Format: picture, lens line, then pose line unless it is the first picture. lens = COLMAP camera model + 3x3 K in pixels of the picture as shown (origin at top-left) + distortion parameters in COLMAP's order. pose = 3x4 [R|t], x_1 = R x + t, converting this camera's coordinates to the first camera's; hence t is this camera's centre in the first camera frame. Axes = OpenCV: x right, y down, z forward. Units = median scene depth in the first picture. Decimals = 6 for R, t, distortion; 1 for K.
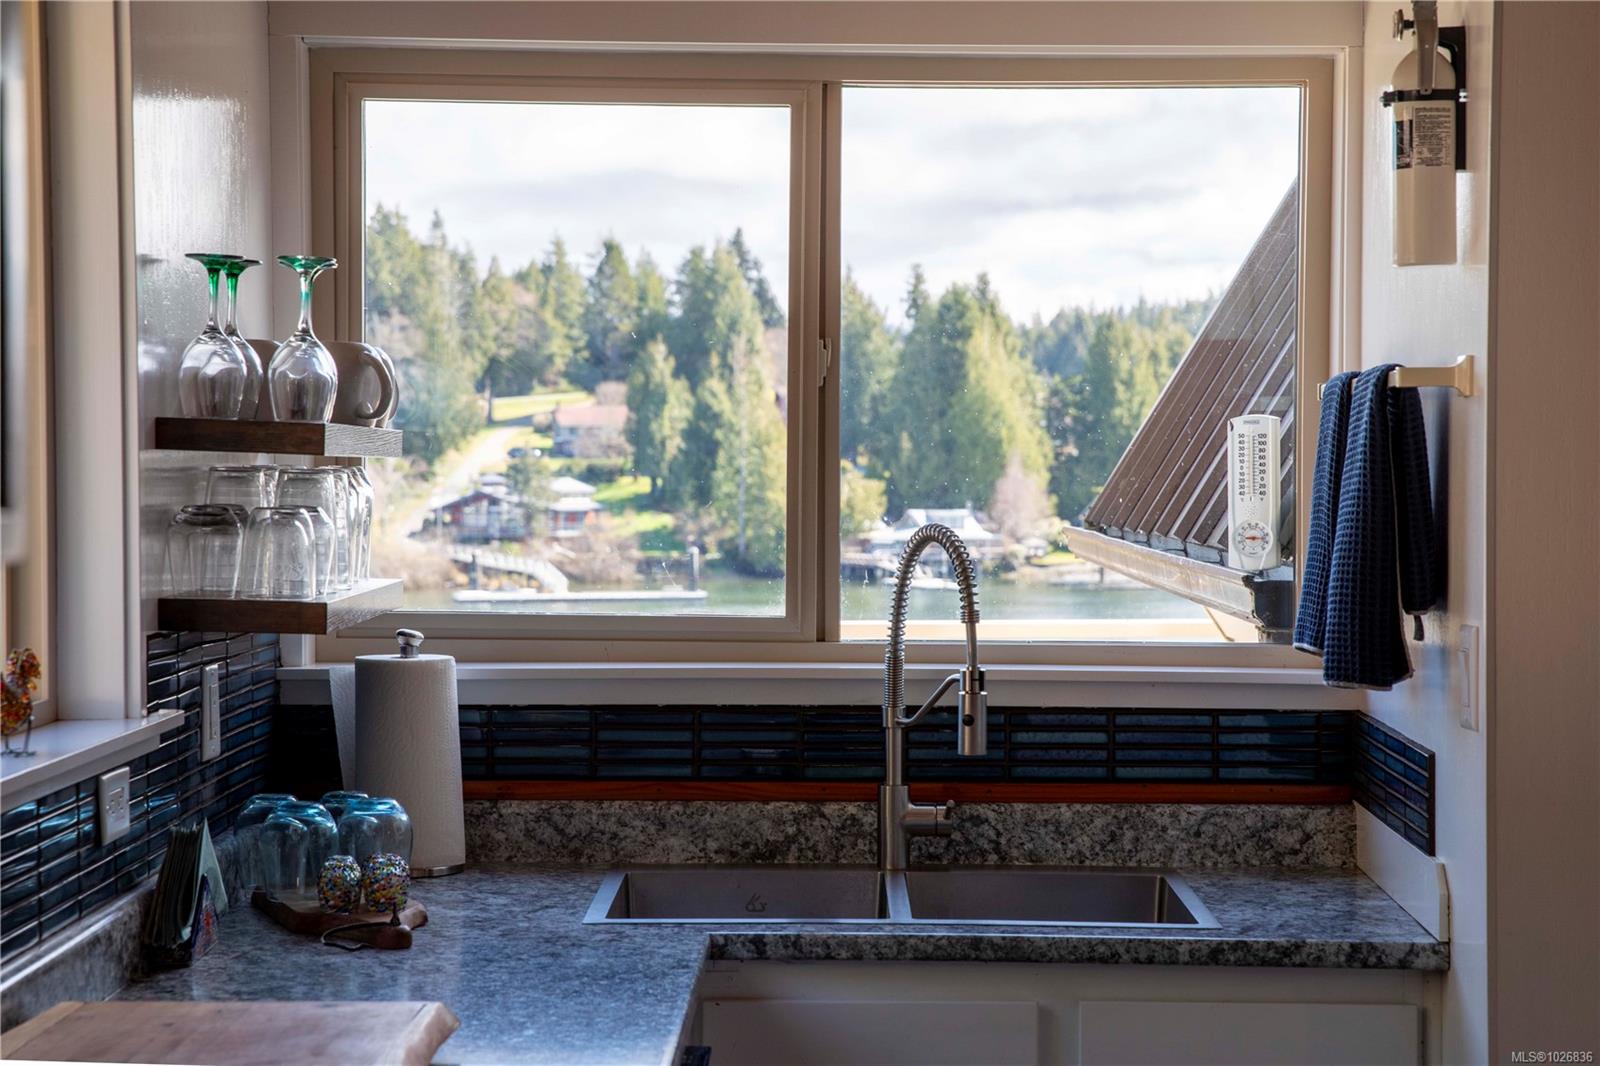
lens RADIAL K [[2907.5, 0, 800.0], [0, 2907.5, 533.0], [0, 0, 1]] dist [0.170751, -0.071300]
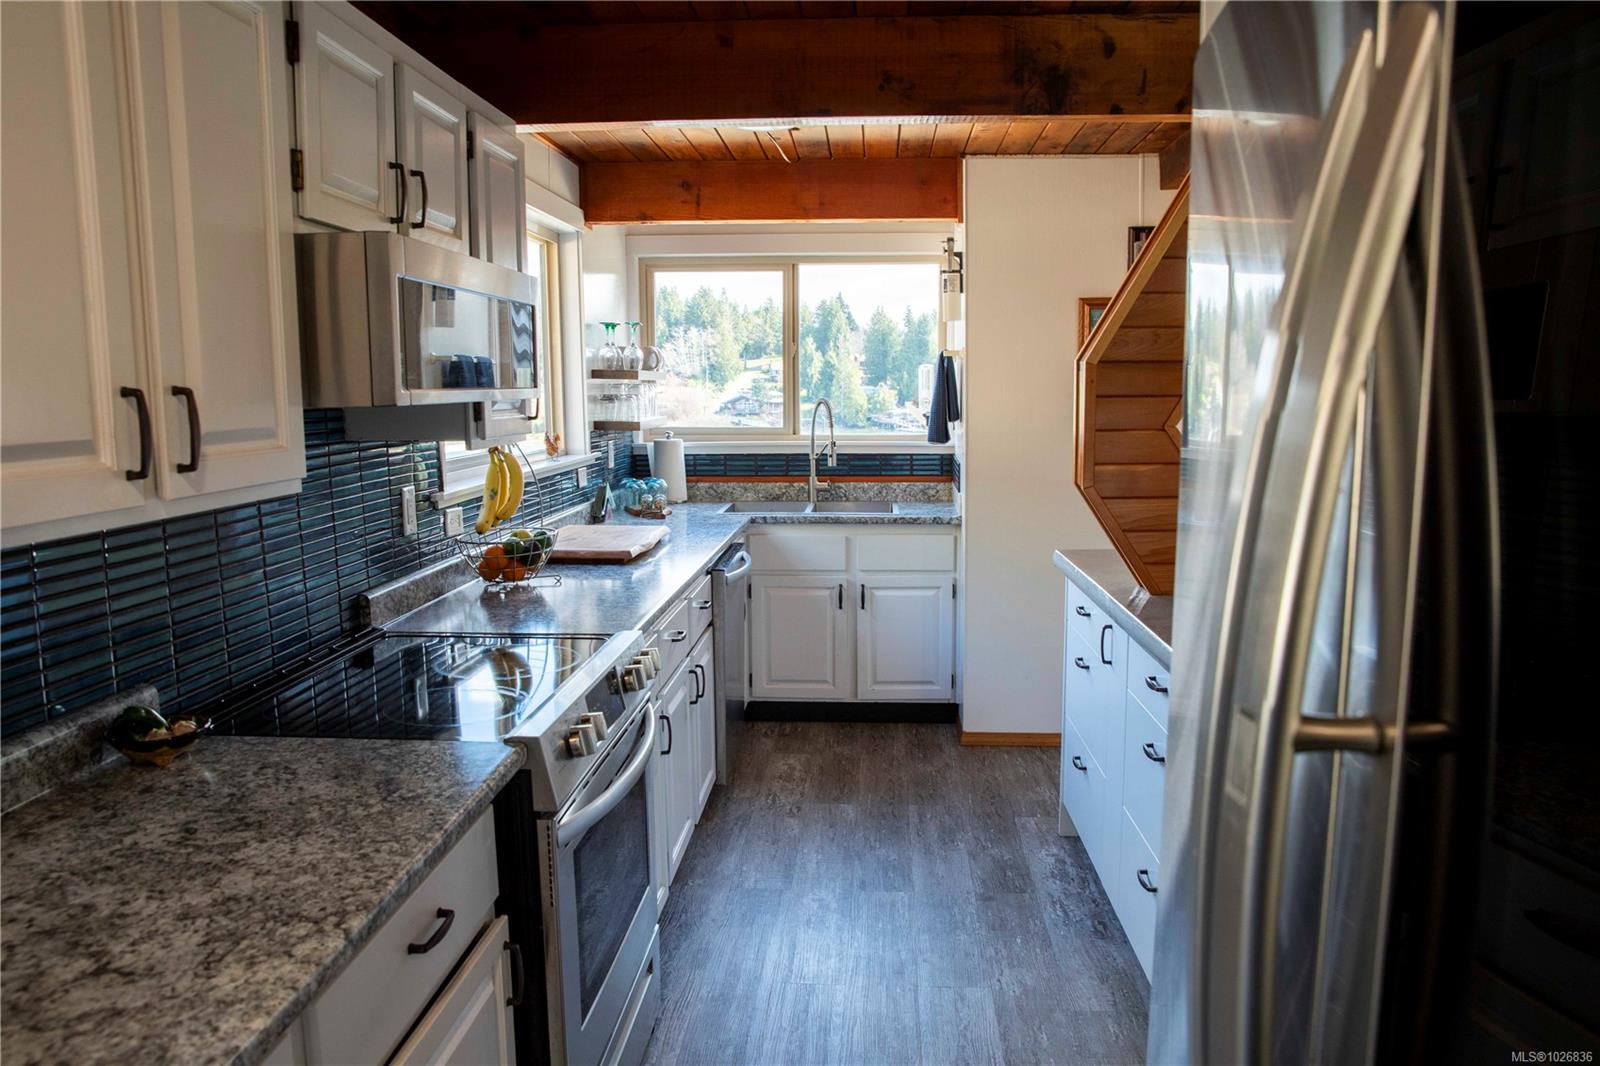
lens RADIAL K [[1114.5, 0, 802.6], [0, 1114.5, 548.1], [0, 0, 1]] dist [-0.102768, 0.082458]
pose [[0.998402, -0.002611, -0.056452, 0.092292], [0.009489, 0.992495, 0.121918, 0.011469], [0.055710, -0.122259, 0.990933, -0.283021]]
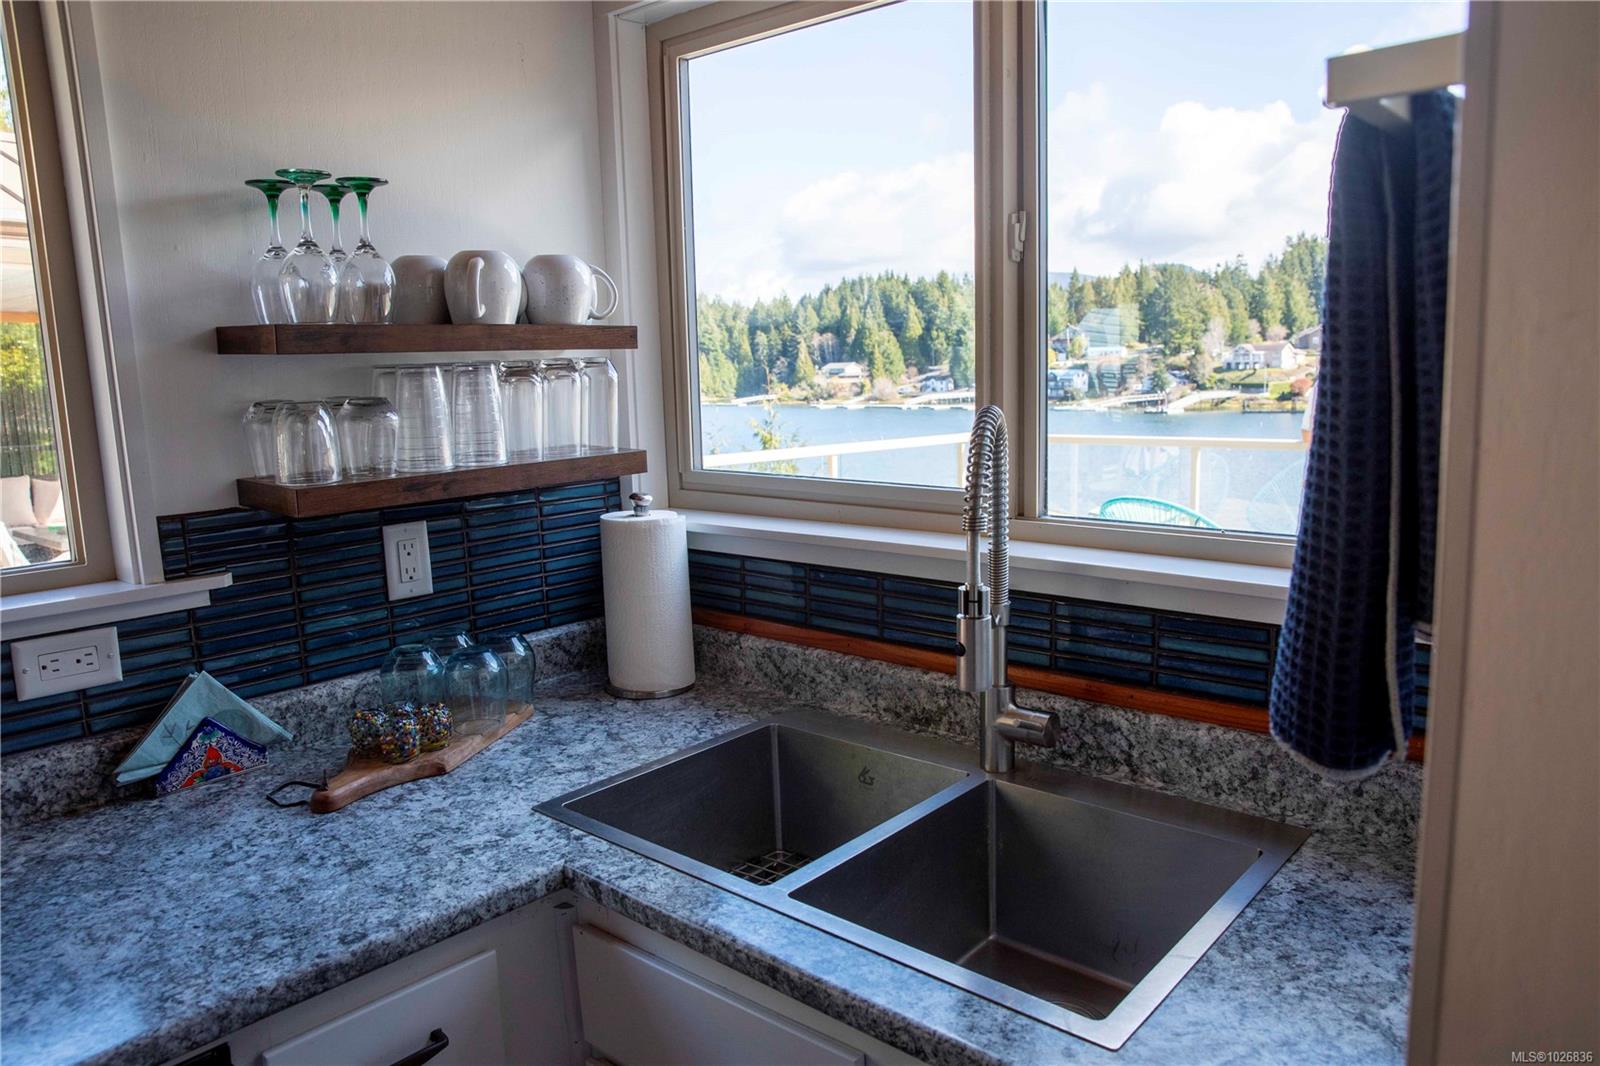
lens RADIAL K [[1103.4, 0, 797.8], [0, 1103.4, 534.8], [0, 0, 1]] dist [-0.109732, 0.094042]
pose [[0.755617, 0.078464, -0.650297, 0.216846], [0.013081, 0.990794, 0.134747, -0.010404], [0.654883, -0.110324, 0.747634, 0.716811]]
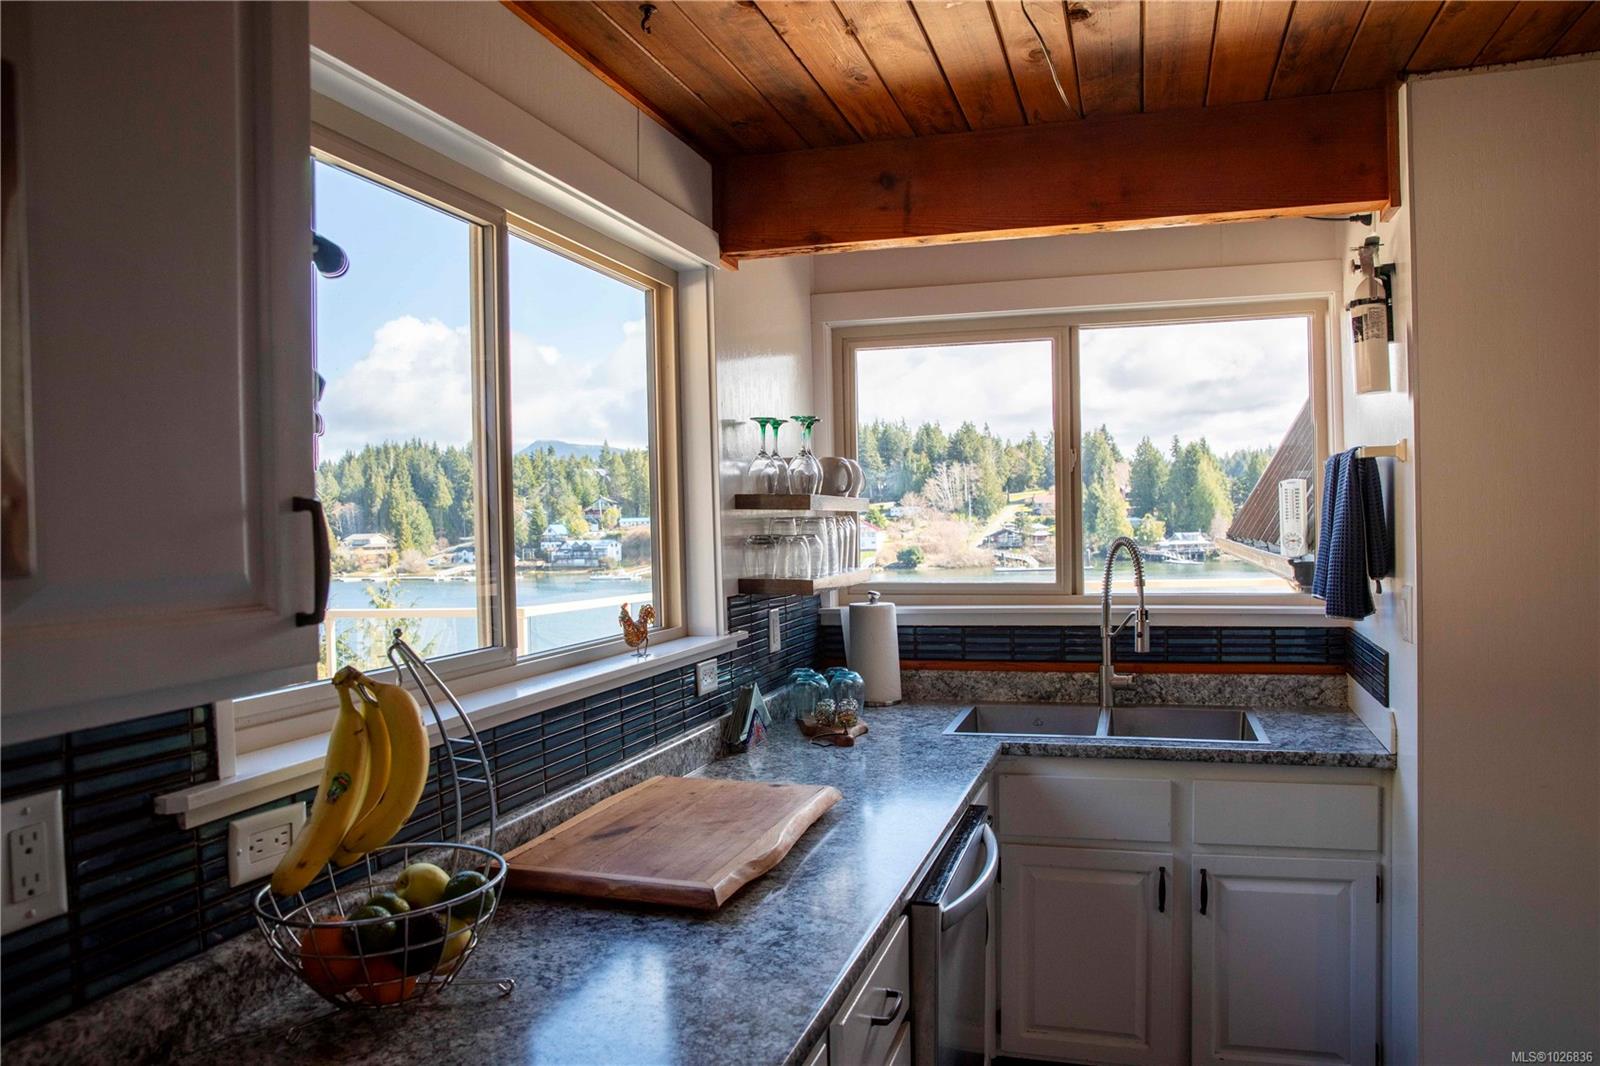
lens RADIAL K [[1106.6, 0, 807.1], [0, 1106.6, 539.6], [0, 0, 1]] dist [-0.106071, 0.087453]
pose [[0.958823, -0.019517, -0.283331, 0.050281], [0.017945, 0.999806, -0.008144, 0.001153], [0.283435, 0.002725, 0.958988, 0.202905]]
